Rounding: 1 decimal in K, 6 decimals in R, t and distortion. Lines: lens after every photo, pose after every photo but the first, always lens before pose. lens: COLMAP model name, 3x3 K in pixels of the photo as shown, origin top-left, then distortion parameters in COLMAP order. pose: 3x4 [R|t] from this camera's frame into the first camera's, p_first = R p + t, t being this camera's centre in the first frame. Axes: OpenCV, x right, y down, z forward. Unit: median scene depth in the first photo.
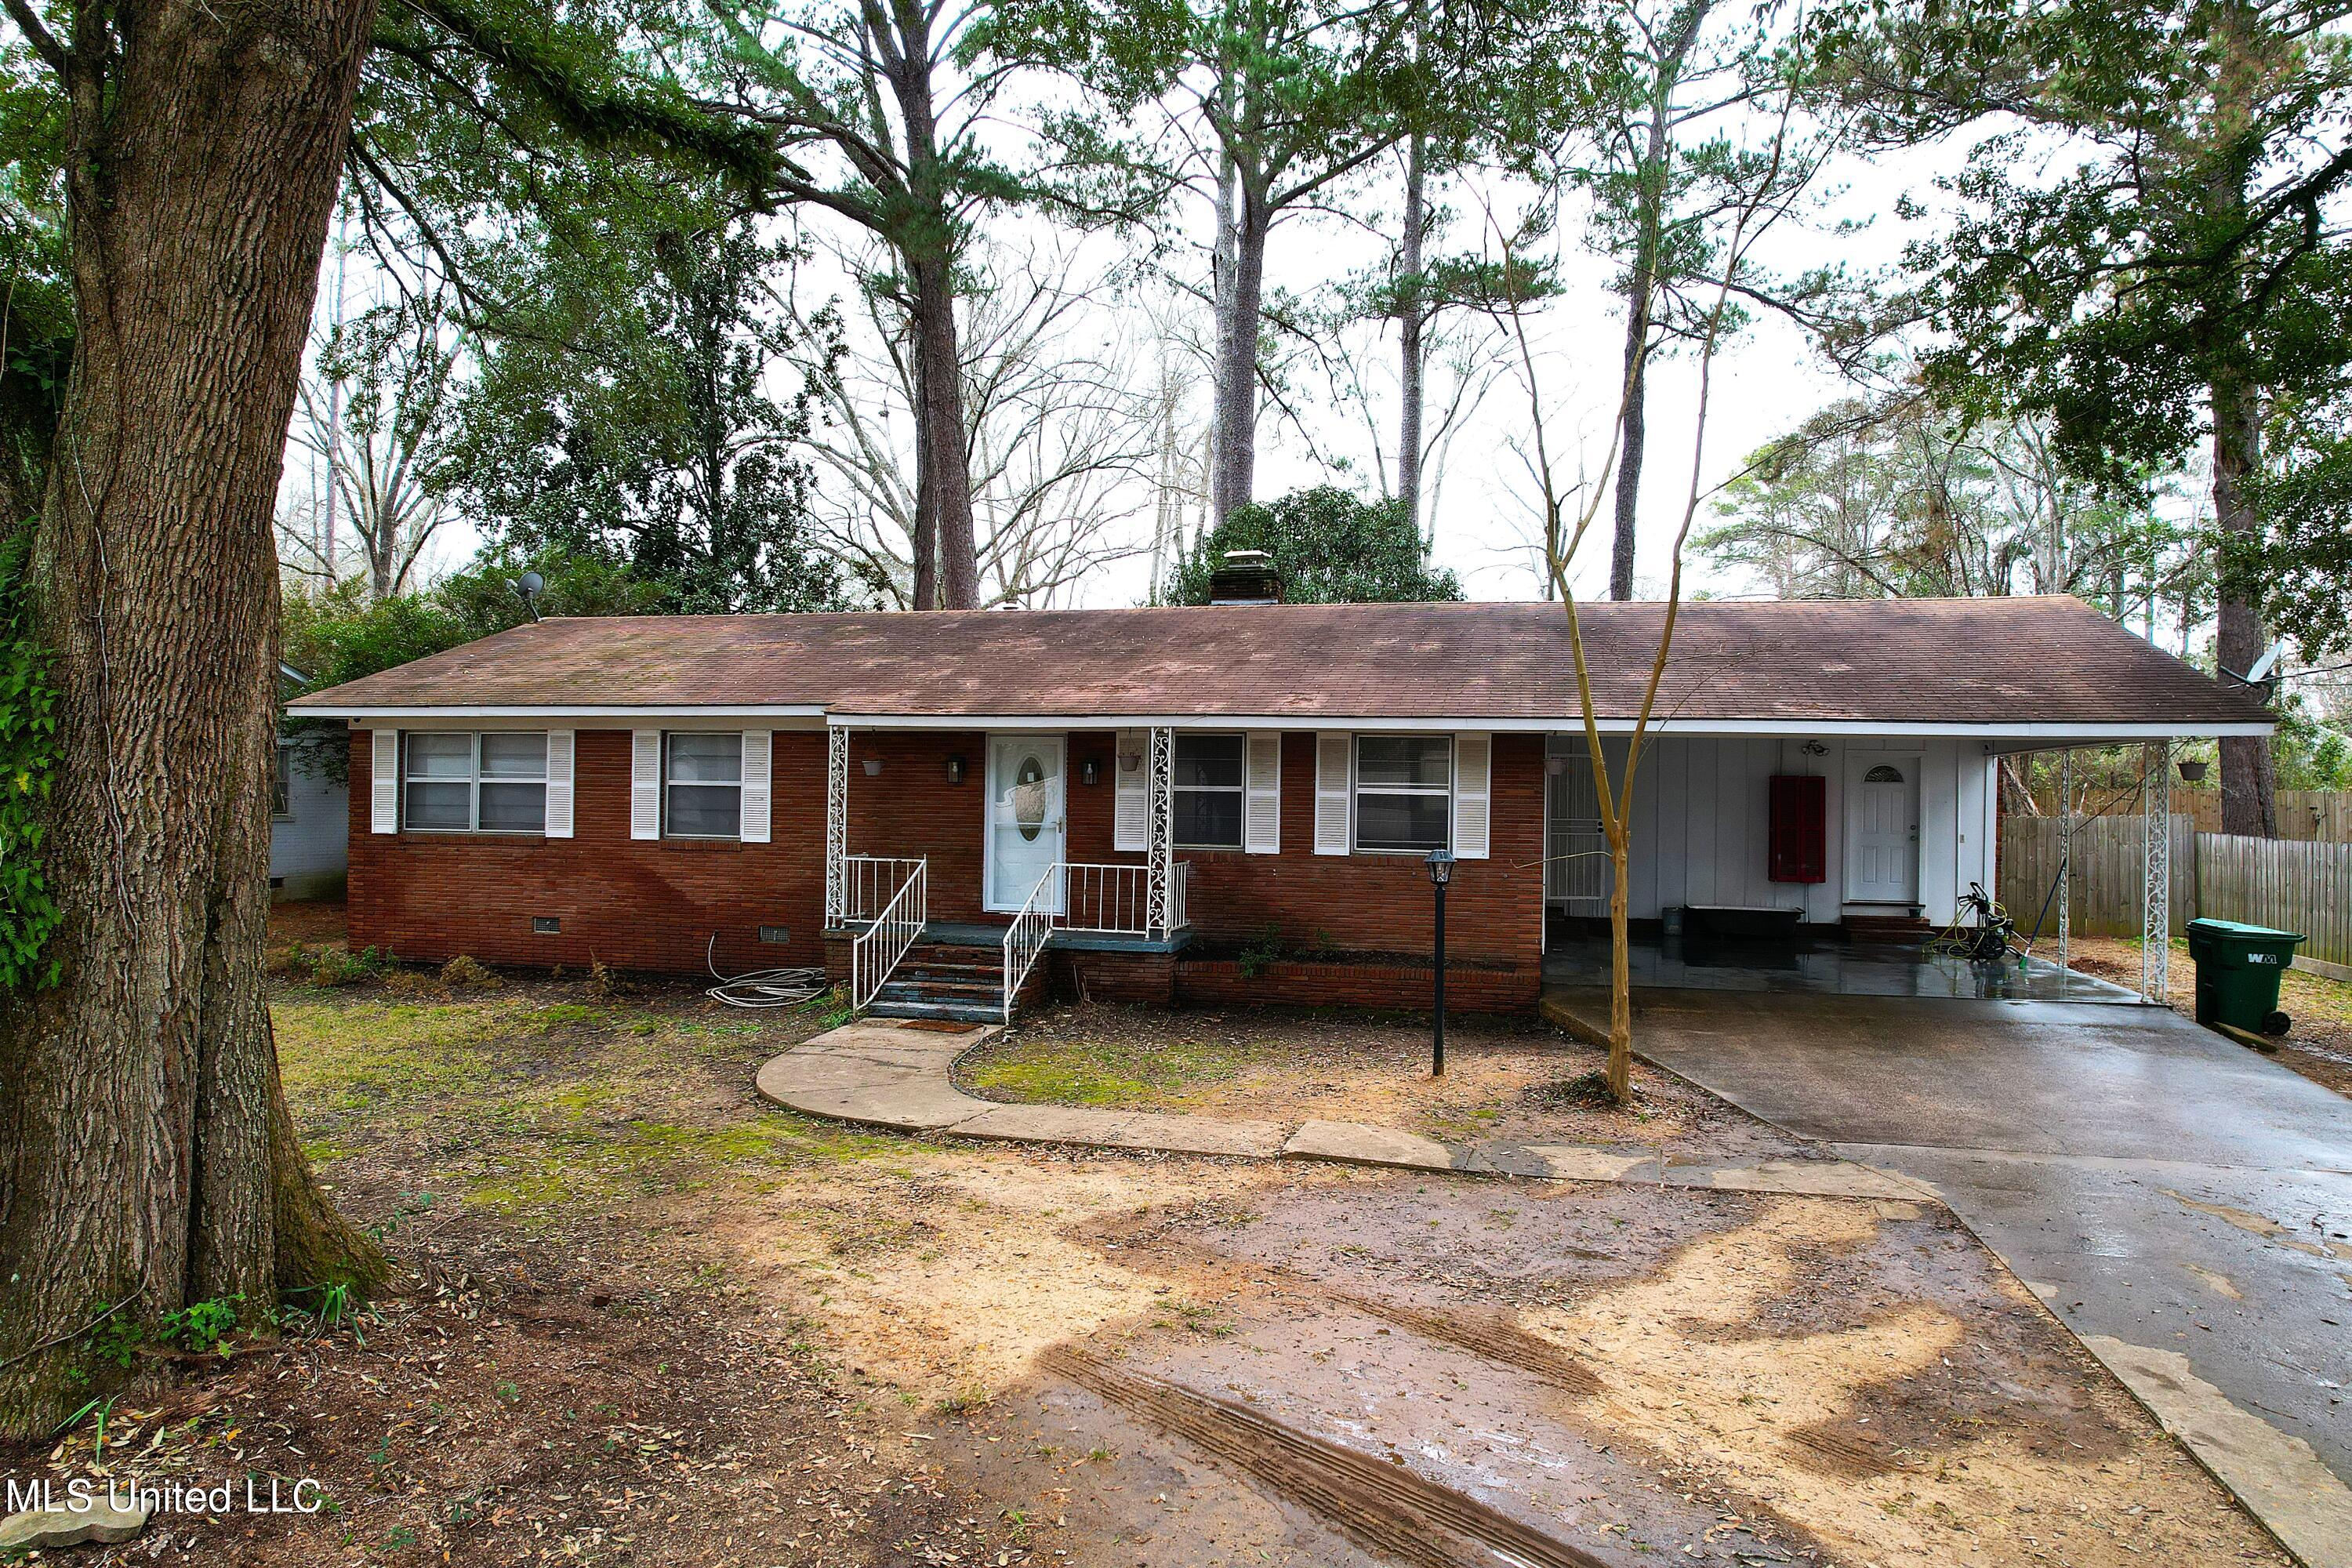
lens RADIAL K [[1547.1, 0, 1181.5], [0, 1547.1, 787.3], [0, 0, 1]] dist [-0.078882, 0.072942]
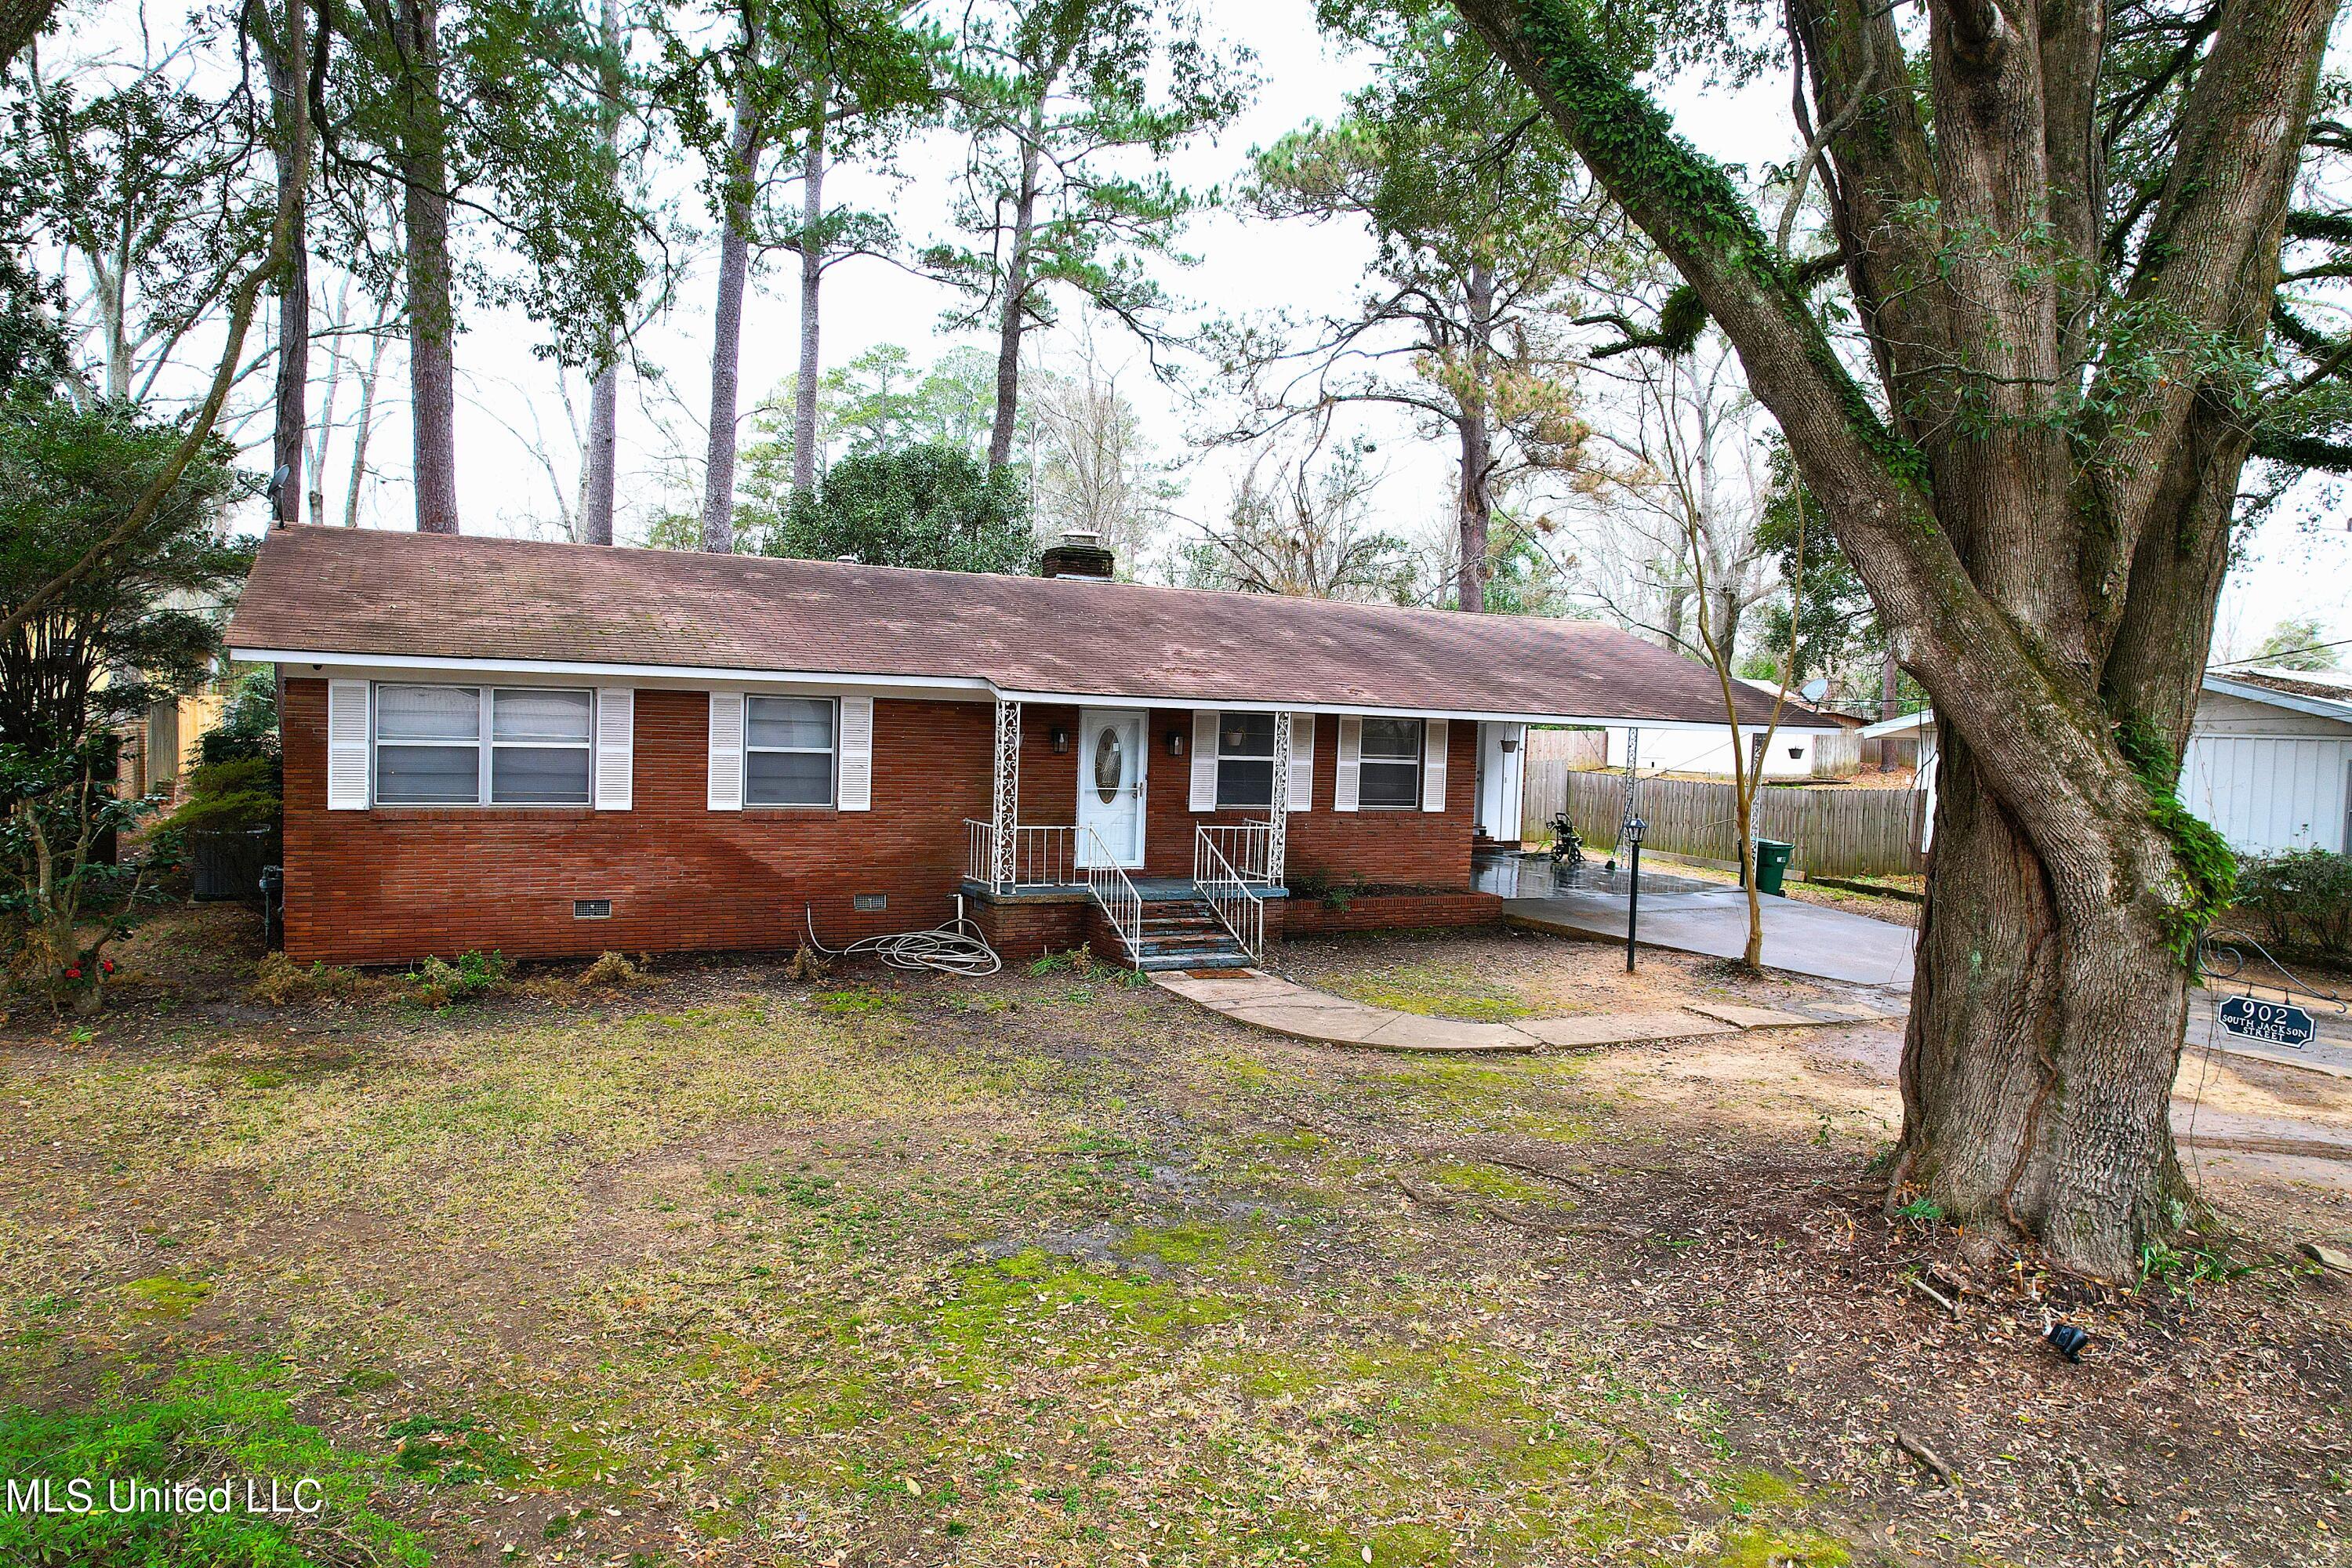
lens RADIAL K [[1506.8, 0, 1176.0], [0, 1506.8, 784.0], [0, 0, 1]] dist [-0.072724, 0.065302]
pose [[0.760787, -0.008638, 0.648944, -0.825476], [-0.011569, 0.999572, 0.026868, -0.010340], [-0.648898, -0.027949, 0.760361, 0.151645]]
